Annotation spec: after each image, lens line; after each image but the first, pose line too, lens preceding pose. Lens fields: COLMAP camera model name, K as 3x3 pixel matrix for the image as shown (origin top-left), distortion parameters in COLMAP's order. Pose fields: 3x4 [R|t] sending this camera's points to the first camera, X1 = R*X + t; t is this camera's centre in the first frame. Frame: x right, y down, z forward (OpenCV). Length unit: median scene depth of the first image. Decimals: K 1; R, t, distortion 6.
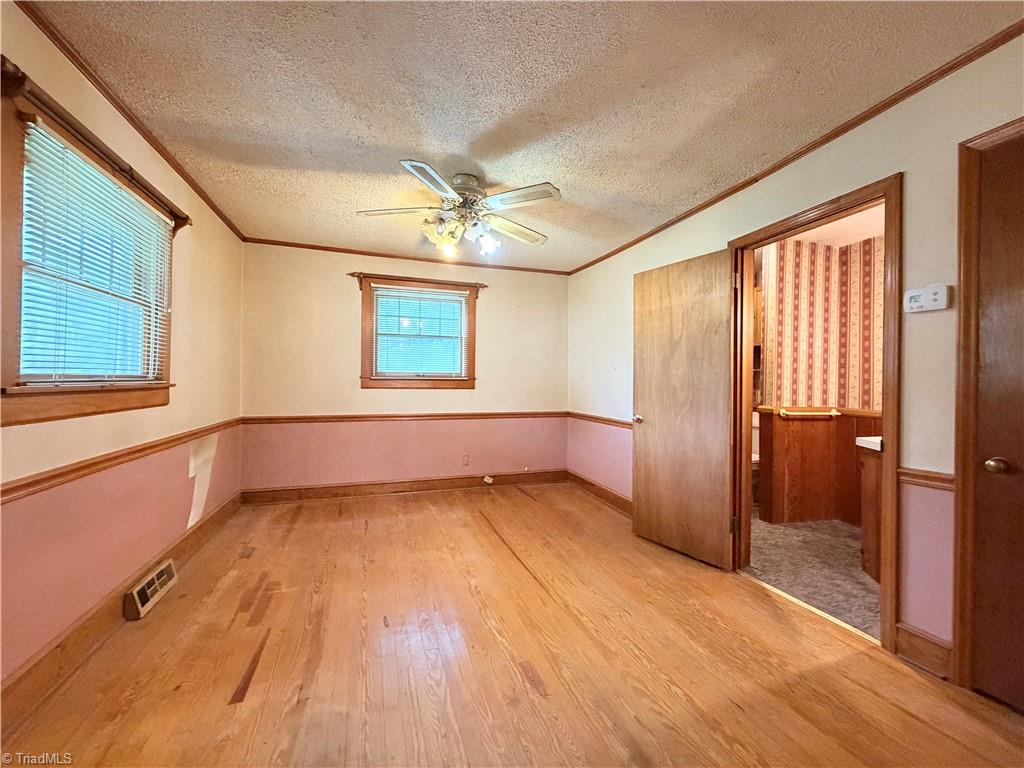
lens RADIAL K [[412.0, 0, 512.0], [0, 412.0, 383.5], [0, 0, 1]] dist [0.002864, -0.000311]
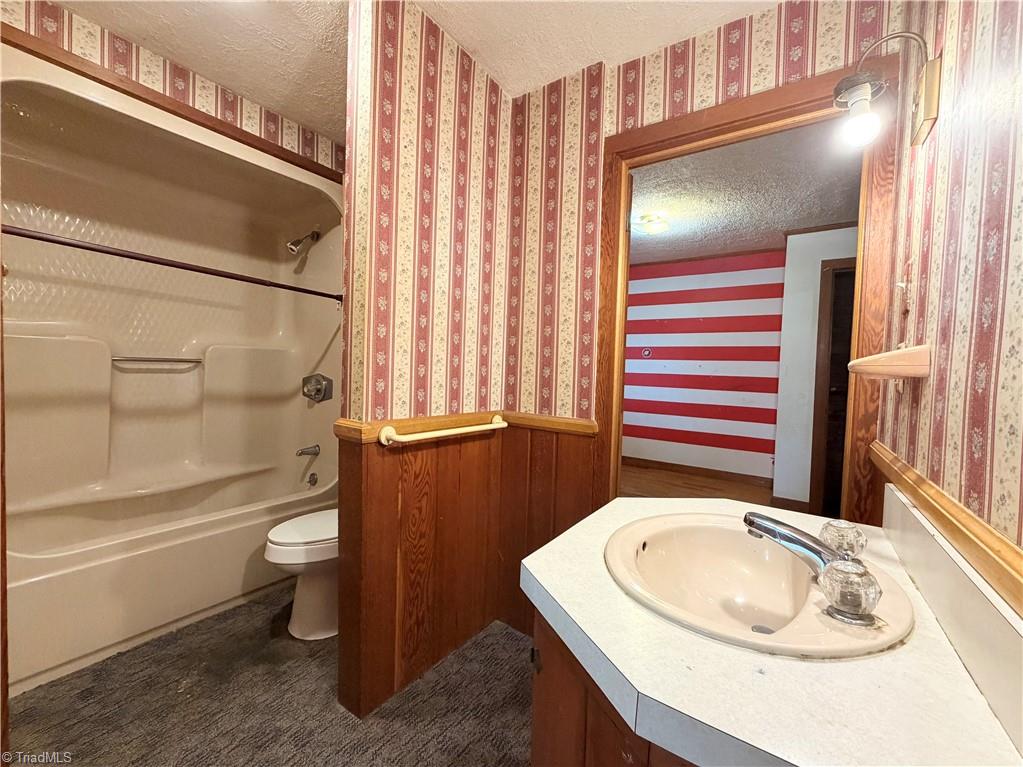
lens RADIAL K [[411.6, 0, 510.8], [0, 411.6, 380.8], [0, 0, 1]] dist [0.002864, -0.000311]
pose [[0.802945, -0.005041, 0.596032, 0.500420], [-0.020003, 0.999173, 0.035398, 0.001197], [-0.595717, -0.040345, 0.802180, 0.595618]]
